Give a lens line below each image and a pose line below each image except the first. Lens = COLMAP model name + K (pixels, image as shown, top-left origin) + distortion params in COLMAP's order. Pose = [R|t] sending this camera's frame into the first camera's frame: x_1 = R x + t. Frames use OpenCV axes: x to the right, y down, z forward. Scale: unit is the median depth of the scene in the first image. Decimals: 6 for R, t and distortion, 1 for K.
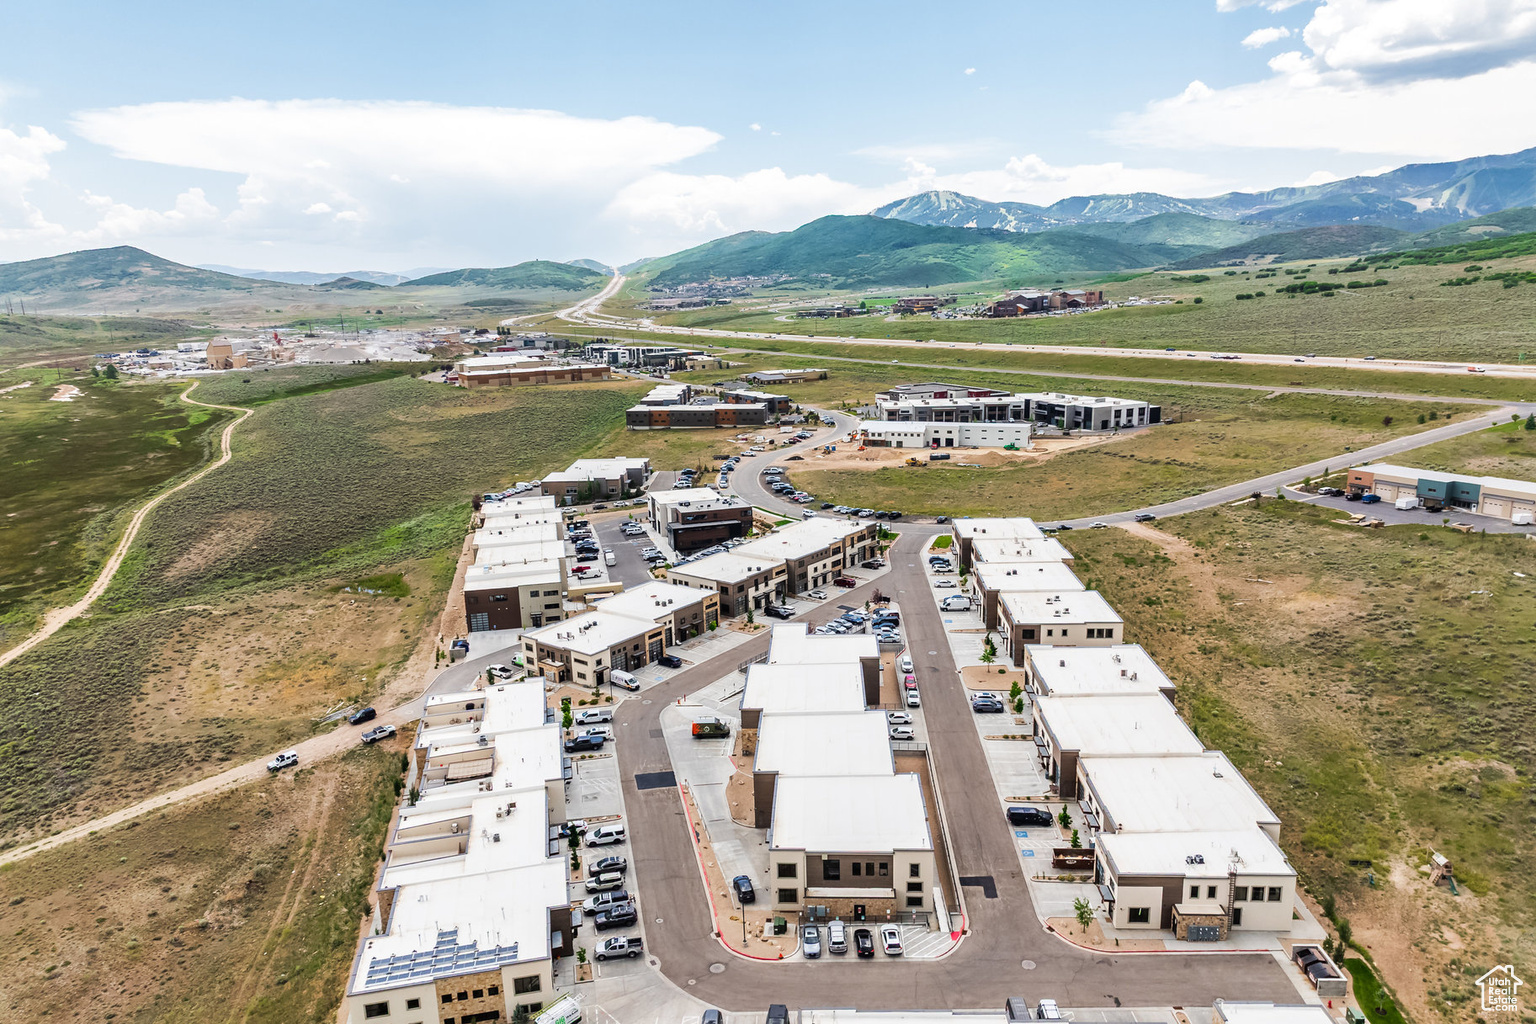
lens RADIAL K [[1050.1, 0, 781.3], [0, 1050.1, 531.8], [0, 0, 1]] dist [0.029500, 0.002477]
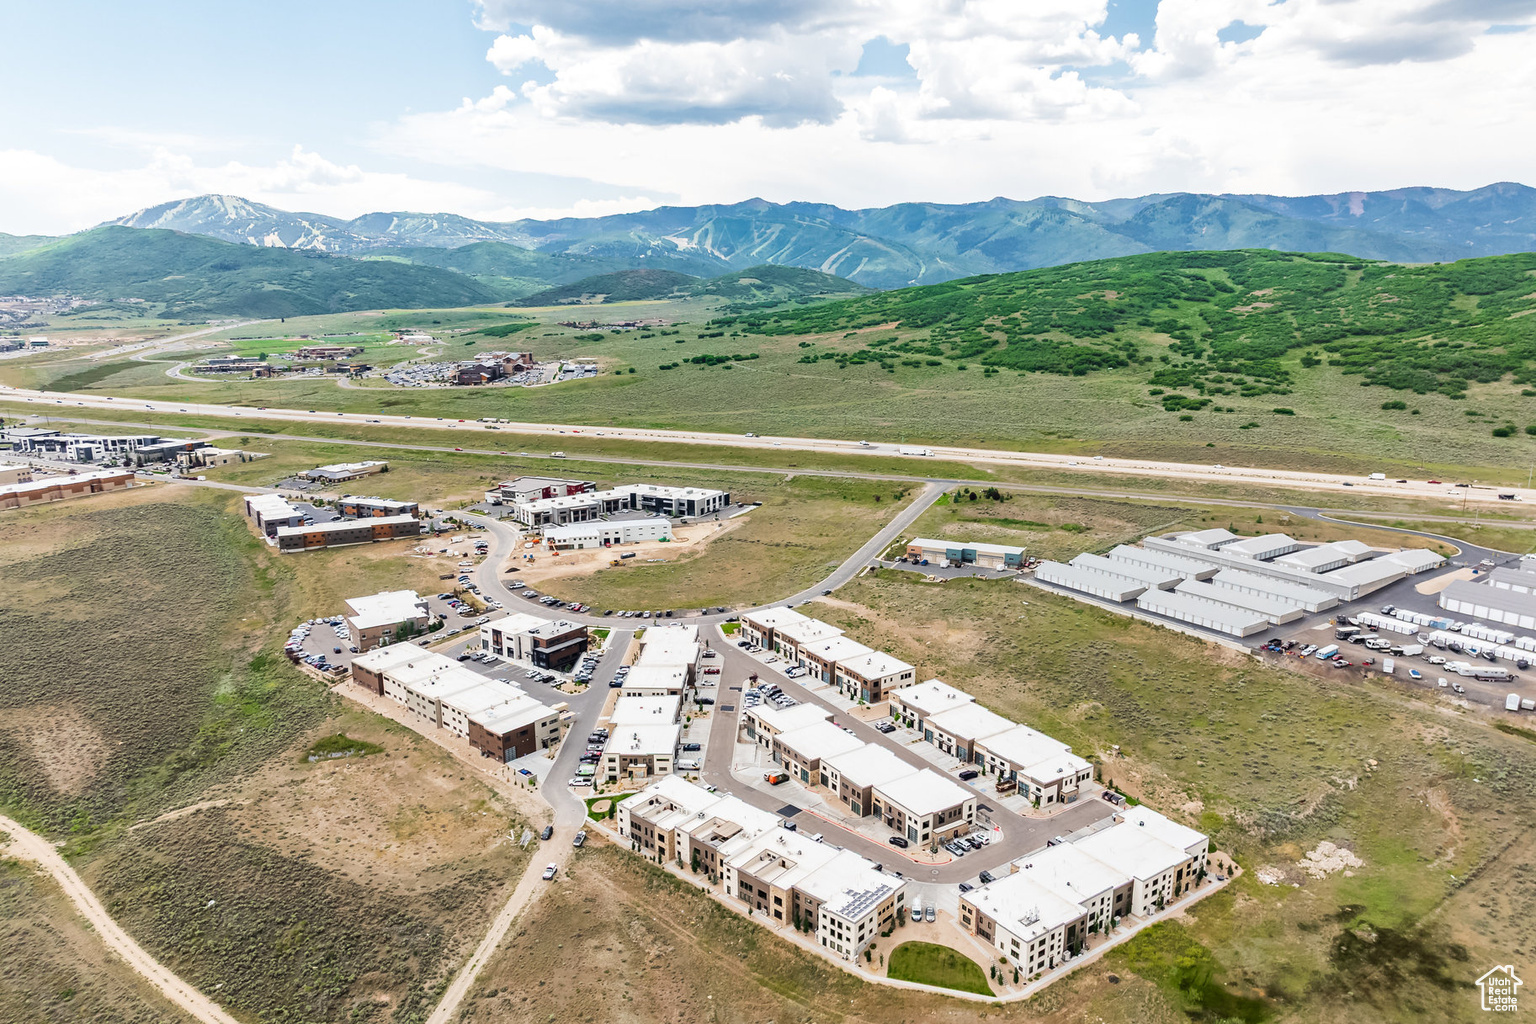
lens RADIAL K [[1050.1, 0, 791.0], [0, 1050.1, 514.9], [0, 0, 1]] dist [0.029500, 0.002477]
pose [[0.800162, -0.104181, 0.590667, -0.263103], [0.117311, 0.992963, 0.016219, -0.068252], [-0.588200, 0.056314, 0.806752, -0.109410]]
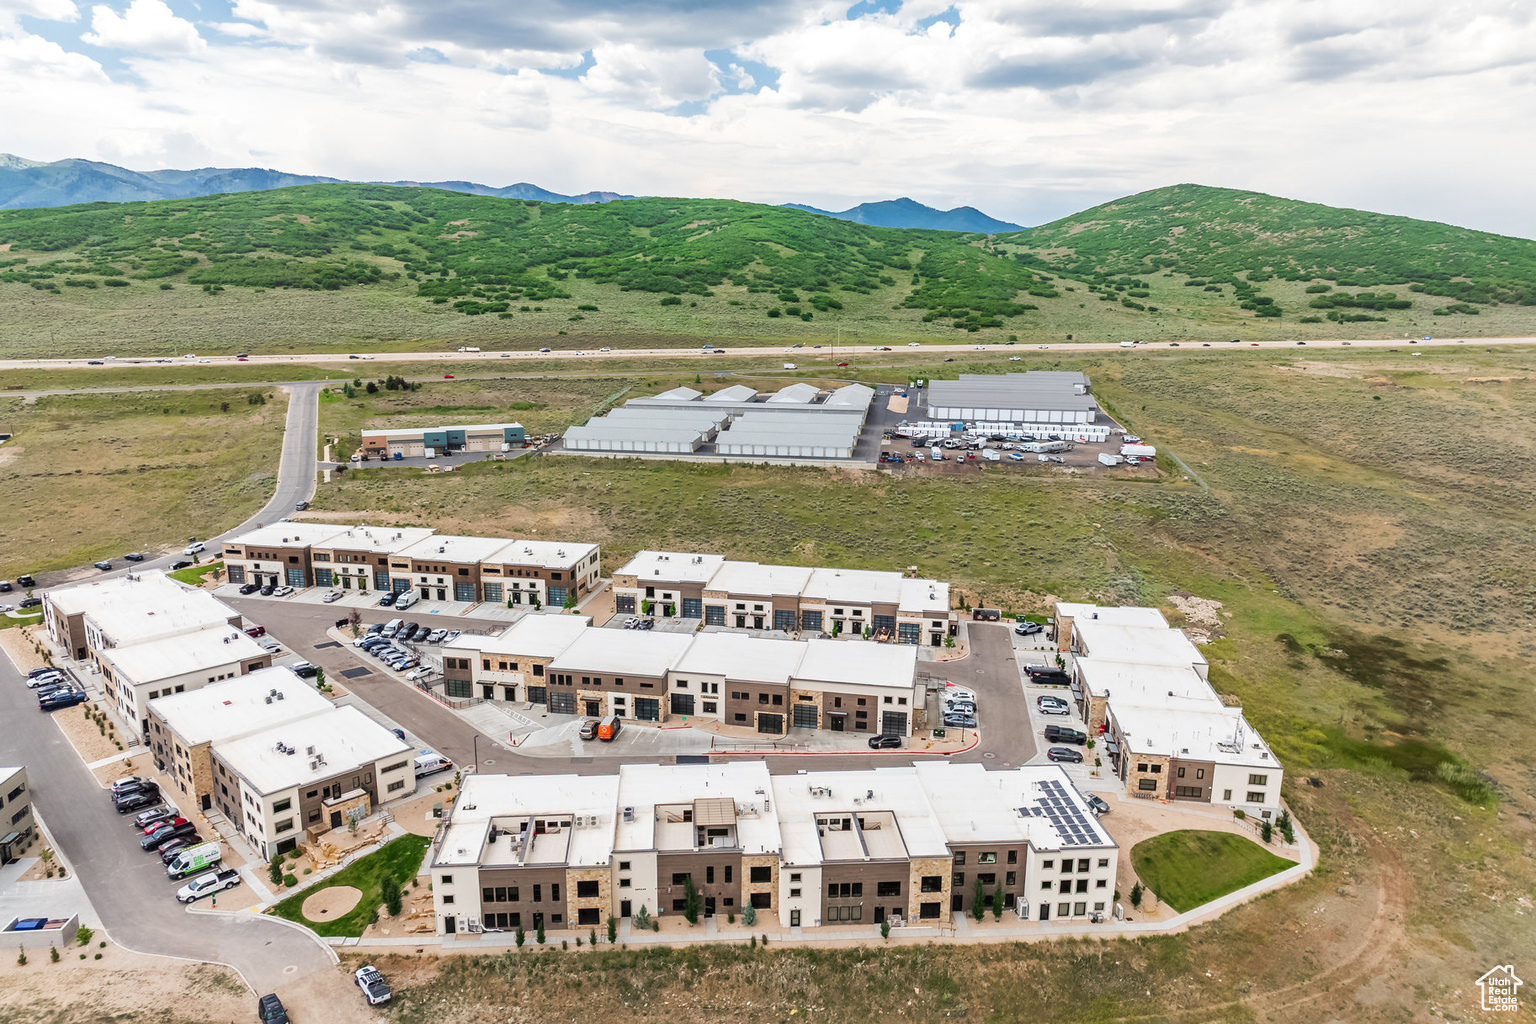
lens RADIAL K [[1050.1, 0, 757.9], [0, 1050.1, 518.3], [0, 0, 1]] dist [0.029500, 0.002477]
pose [[0.141578, -0.201344, 0.969235, -0.236147], [0.223669, 0.960284, 0.166813, -0.030298], [-0.964328, 0.193171, 0.180990, 0.170769]]
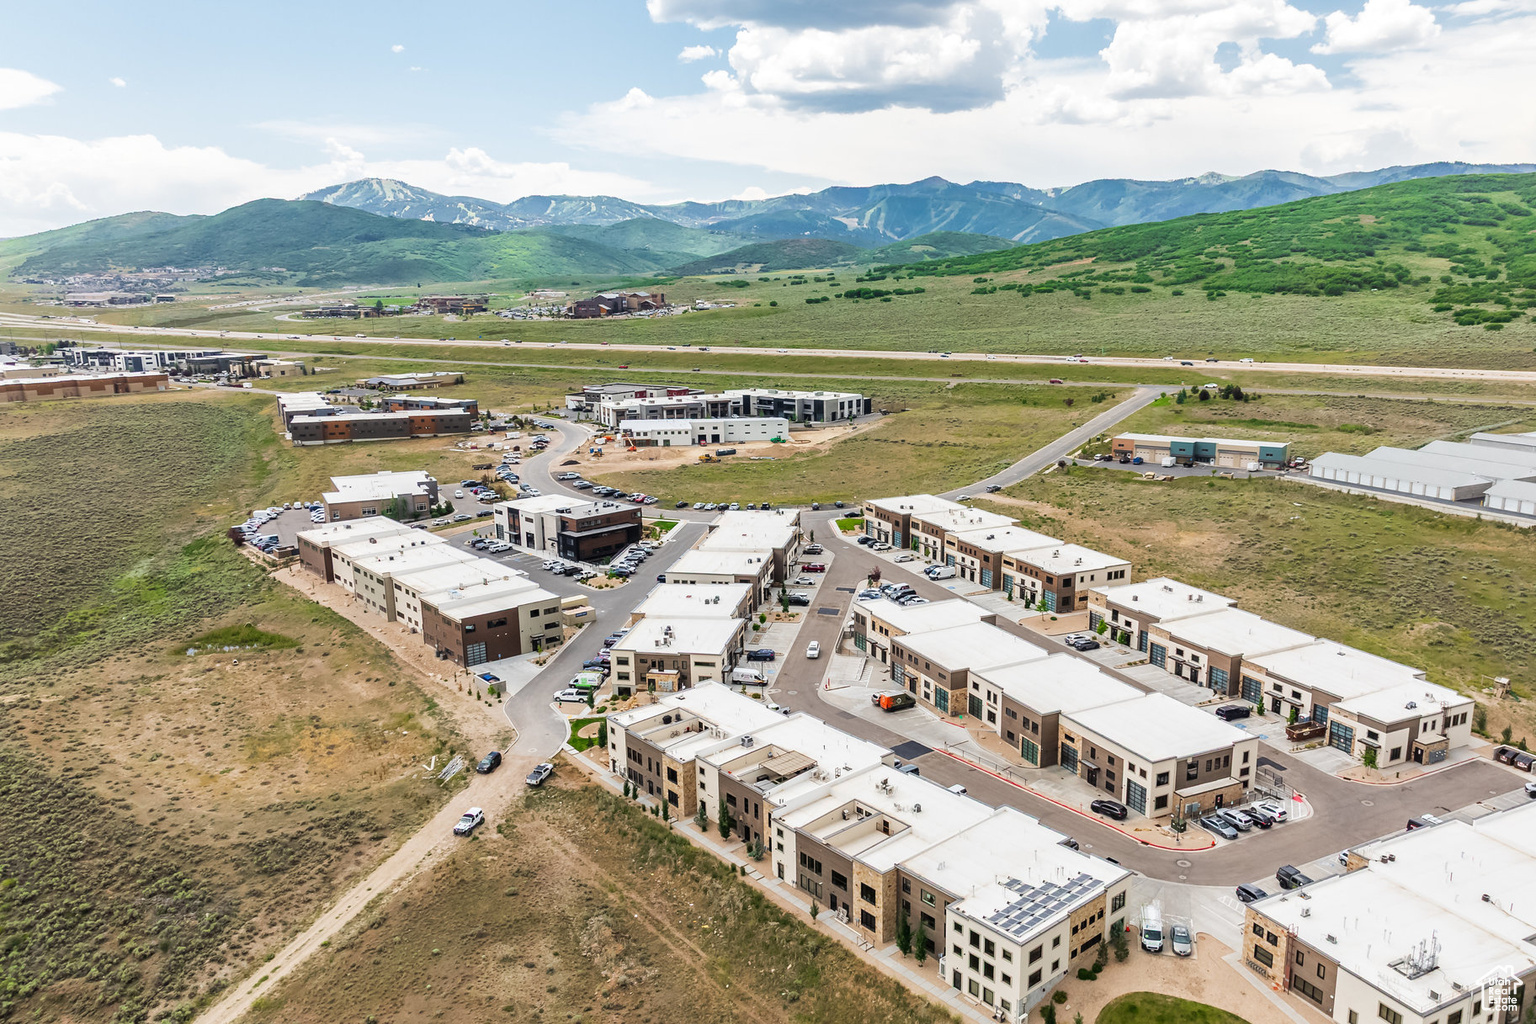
lens RADIAL K [[1132.5, 0, 824.8], [0, 1132.5, 527.1], [0, 0, 1]] dist [0.027759, 0.001832]
pose [[0.869166, -0.085035, 0.487155, -0.165277], [0.096470, 0.995335, 0.001622, 0.003235], [-0.485020, 0.045586, 0.873314, 0.019546]]
